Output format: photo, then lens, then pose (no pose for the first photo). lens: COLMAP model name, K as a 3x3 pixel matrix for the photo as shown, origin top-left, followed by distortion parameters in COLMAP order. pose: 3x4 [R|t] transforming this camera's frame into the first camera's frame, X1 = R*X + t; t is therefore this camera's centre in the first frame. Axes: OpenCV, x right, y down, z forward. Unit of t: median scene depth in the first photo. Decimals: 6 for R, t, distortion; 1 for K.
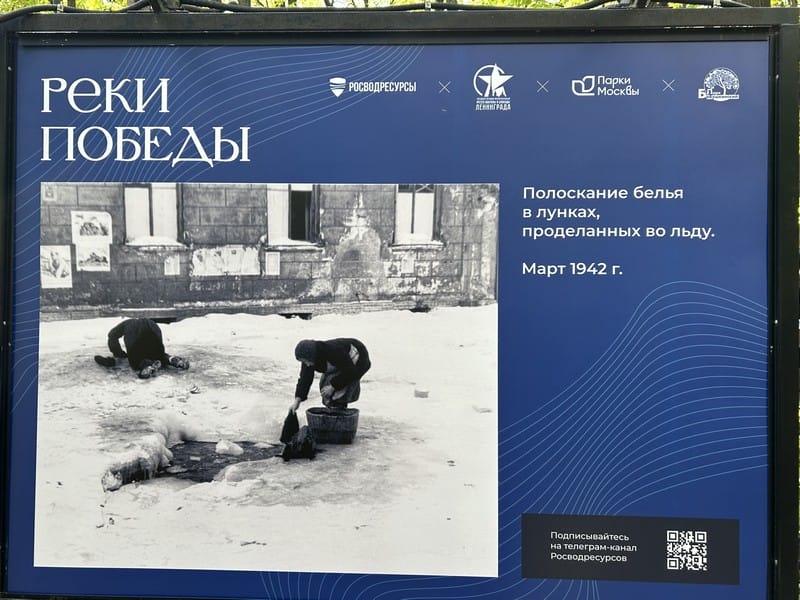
lens RADIAL K [[697.6, 0, 399.8], [0, 697.6, 299.1], [0, 0, 1]] dist [0.050968, -0.001811]
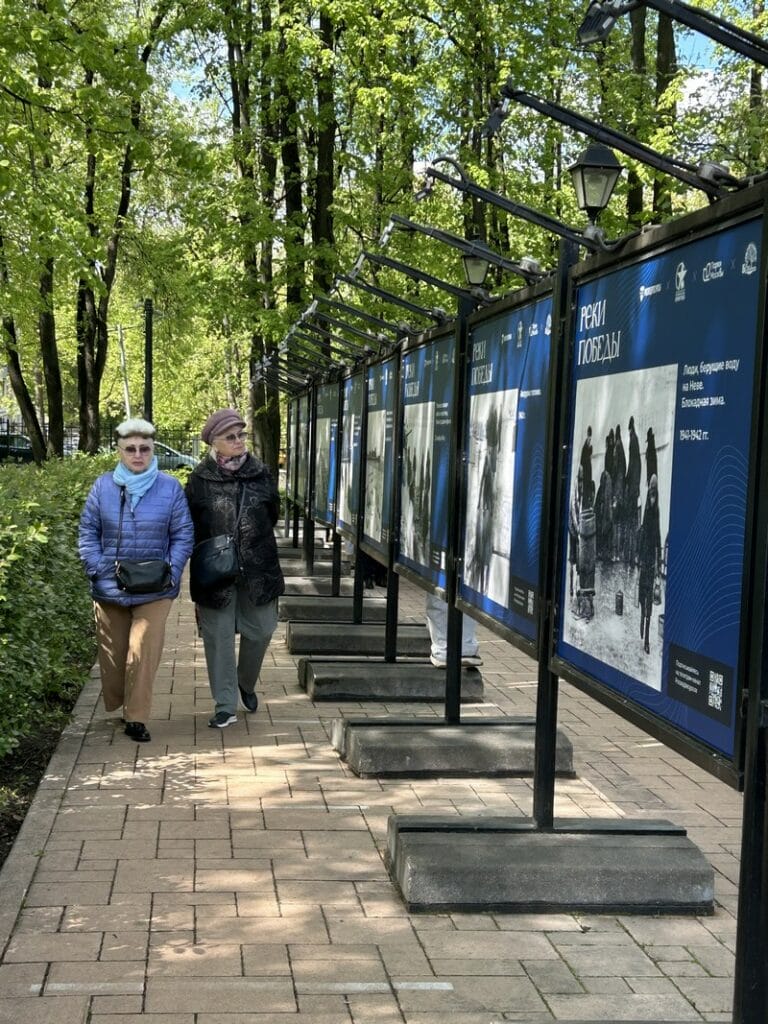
lens RADIAL K [[1518.3, 0, 383.7], [0, 1518.3, 511.2], [0, 0, 1]] dist [0.129543, 0.000000]
pose [[0.162889, 0.038669, -0.985886, 2.585104], [-0.022259, 0.999121, 0.035511, 0.003339], [0.986393, 0.016161, 0.163607, 0.093621]]
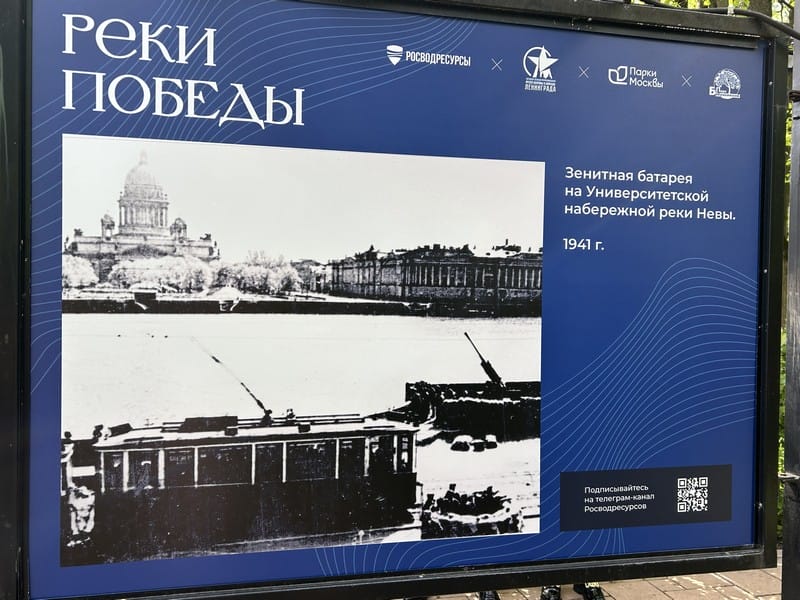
lens RADIAL K [[715.0, 0, 401.9], [0, 715.0, 292.2], [0, 0, 1]] dist [0.029083, 0.044729]
pose [[0.962178, 0.001531, 0.272419, -0.352719], [-0.010831, 0.999409, 0.032637, -0.003575], [-0.272208, -0.034353, 0.961625, 0.020131]]
